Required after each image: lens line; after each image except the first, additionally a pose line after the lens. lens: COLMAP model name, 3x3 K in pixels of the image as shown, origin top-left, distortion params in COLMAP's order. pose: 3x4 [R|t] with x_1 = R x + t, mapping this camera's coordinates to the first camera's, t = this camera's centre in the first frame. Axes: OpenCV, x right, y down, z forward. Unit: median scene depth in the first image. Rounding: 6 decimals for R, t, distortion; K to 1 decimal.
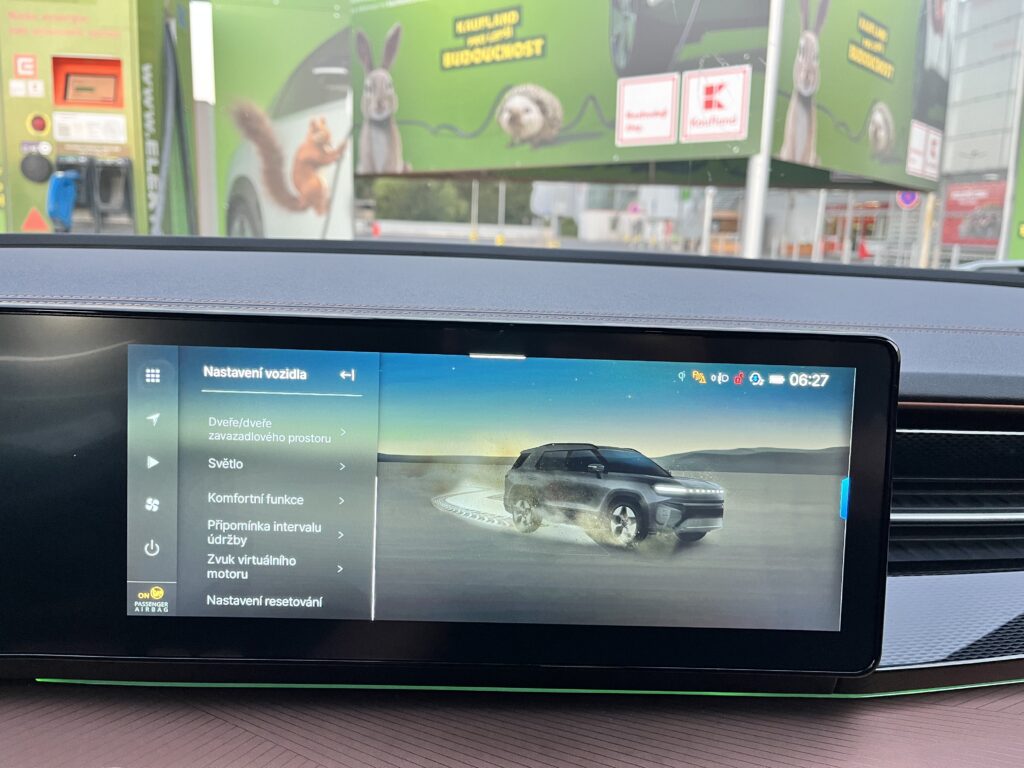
lens RADIAL K [[794.8, 0, 517.4], [0, 794.8, 377.2], [0, 0, 1]] dist [0.075305, -0.123601]
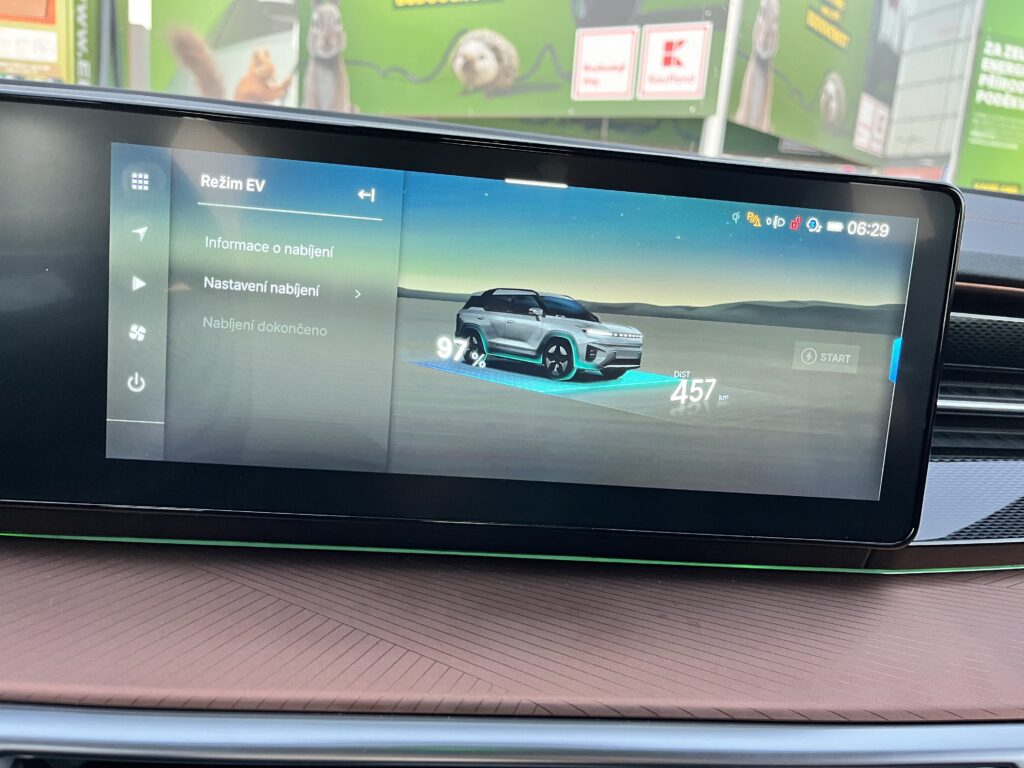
lens RADIAL K [[793.9, 0, 509.8], [0, 793.9, 388.8], [0, 0, 1]] dist [0.079823, -0.127158]
pose [[0.996865, 0.035005, 0.070957, -0.010021], [-0.038965, 0.997714, 0.055214, 0.014169], [-0.068862, -0.057806, 0.995950, 0.008861]]
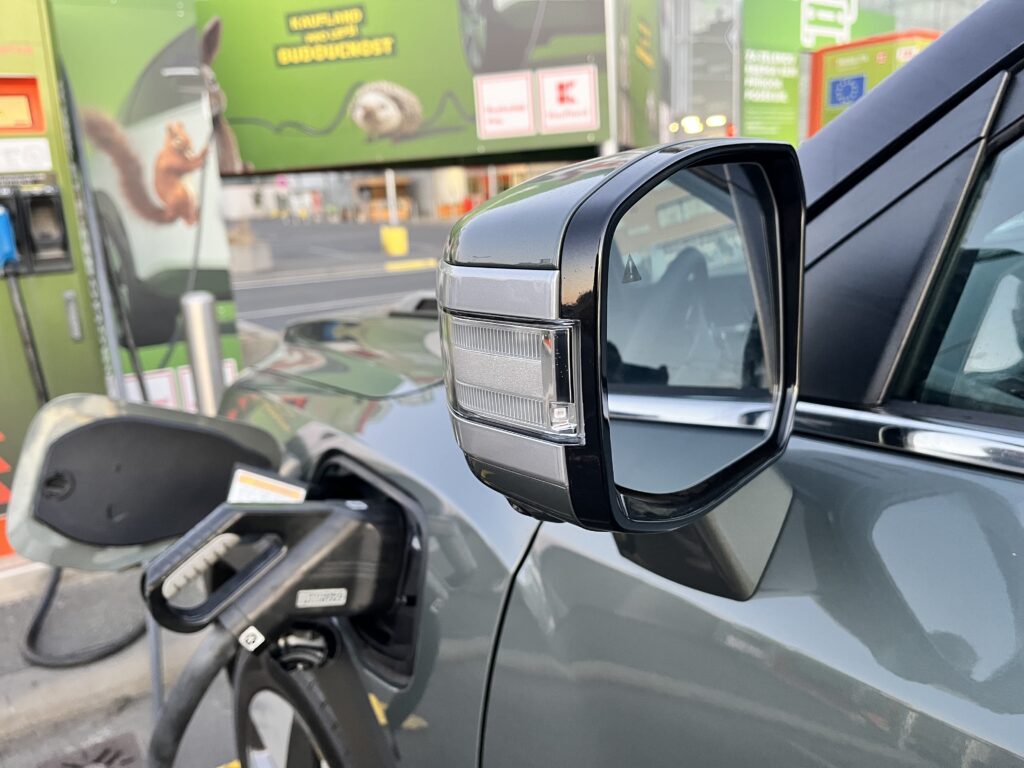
lens RADIAL K [[794.9, 0, 512.0], [0, 794.9, 384.0], [0, 0, 1]] dist [0.065055, -0.094422]
pose [[0.899682, -0.174633, 0.400094, -0.350087], [0.155716, 0.984590, 0.079598, -0.037174], [-0.407828, -0.009312, 0.913011, -0.029197]]
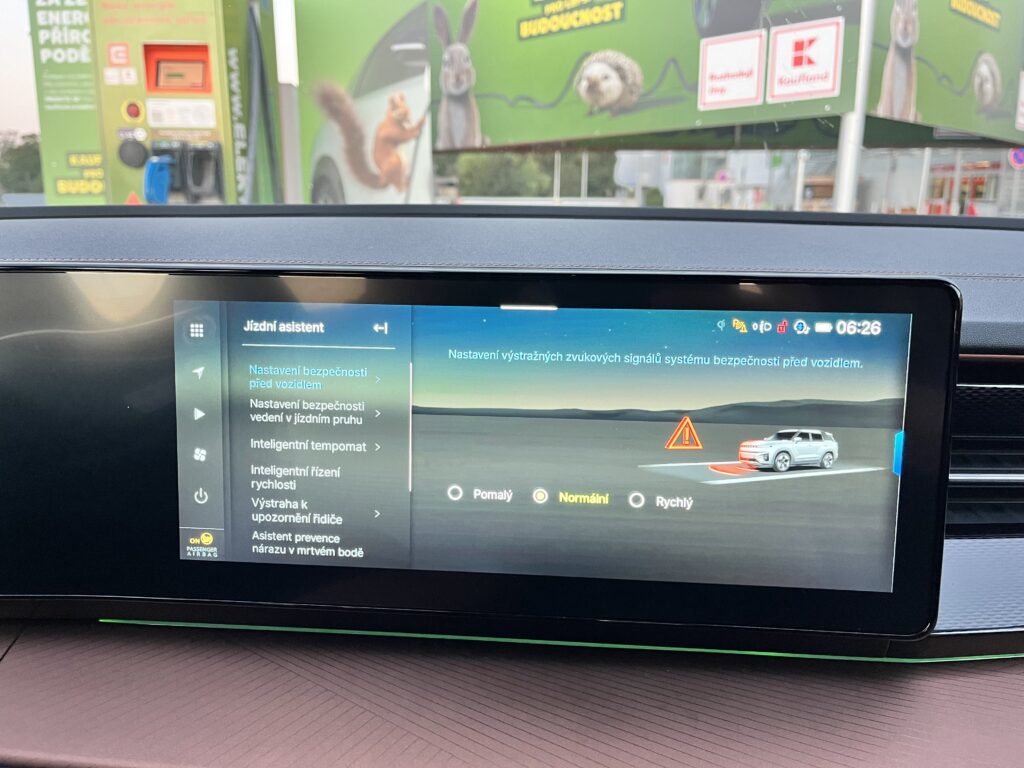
lens RADIAL K [[794.9, 0, 512.0], [0, 794.9, 384.0], [0, 0, 1]] dist [0.065055, -0.094422]
pose [[0.993780, -0.004470, -0.111276, 0.005826], [0.008781, 0.999228, 0.038285, 0.002808], [0.111019, -0.039024, 0.993052, 0.001412]]
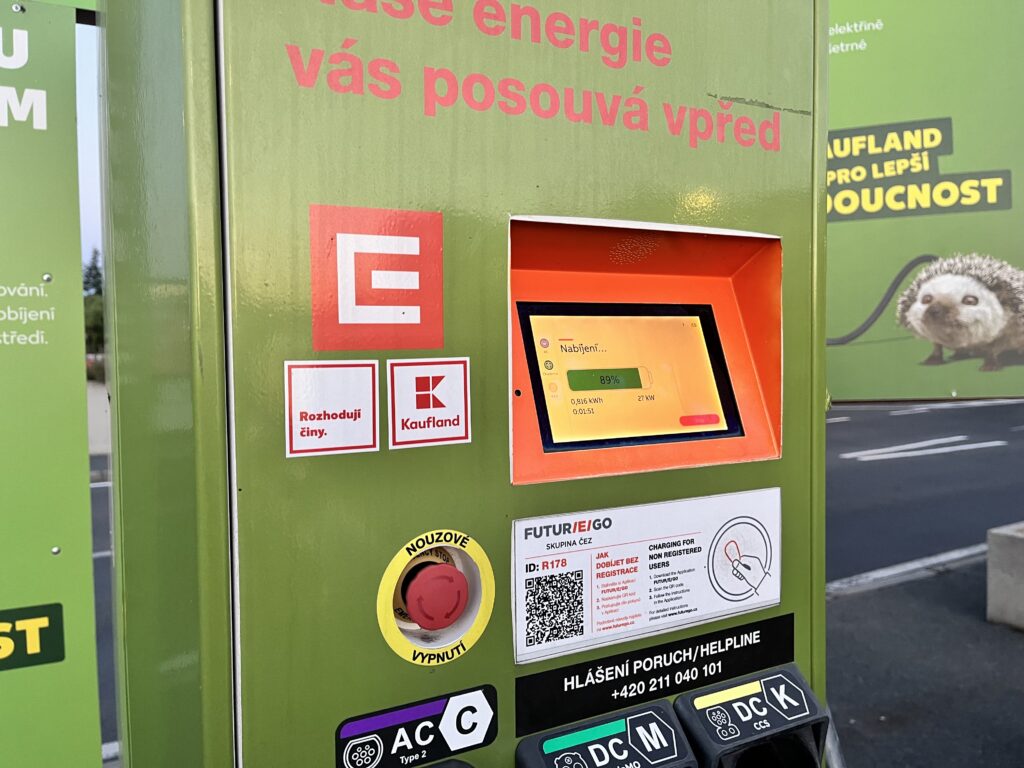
lens RADIAL K [[775.7, 0, 512.0], [0, 775.7, 384.0], [0, 0, 1]] dist [0.031301, -0.004016]
pose [[0.938757, -0.062662, 0.338833, -0.515813], [0.104879, 0.988632, -0.107741, -0.276913], [-0.328230, 0.136679, 0.934657, 0.671696]]
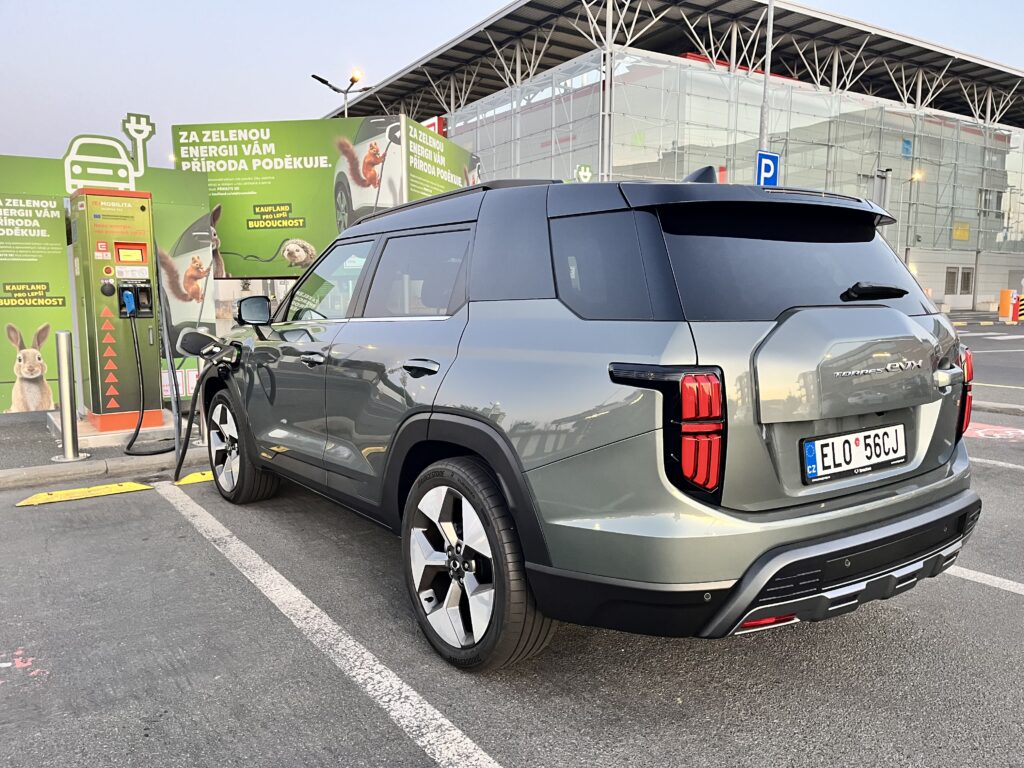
lens RADIAL K [[775.7, 0, 512.0], [0, 775.7, 384.0], [0, 0, 1]] dist [0.031301, -0.004016]
pose [[0.891688, -0.087205, 0.444171, -0.478191], [0.111014, 0.993429, -0.027822, 0.159333], [-0.438827, 0.074118, 0.895510, -1.206916]]
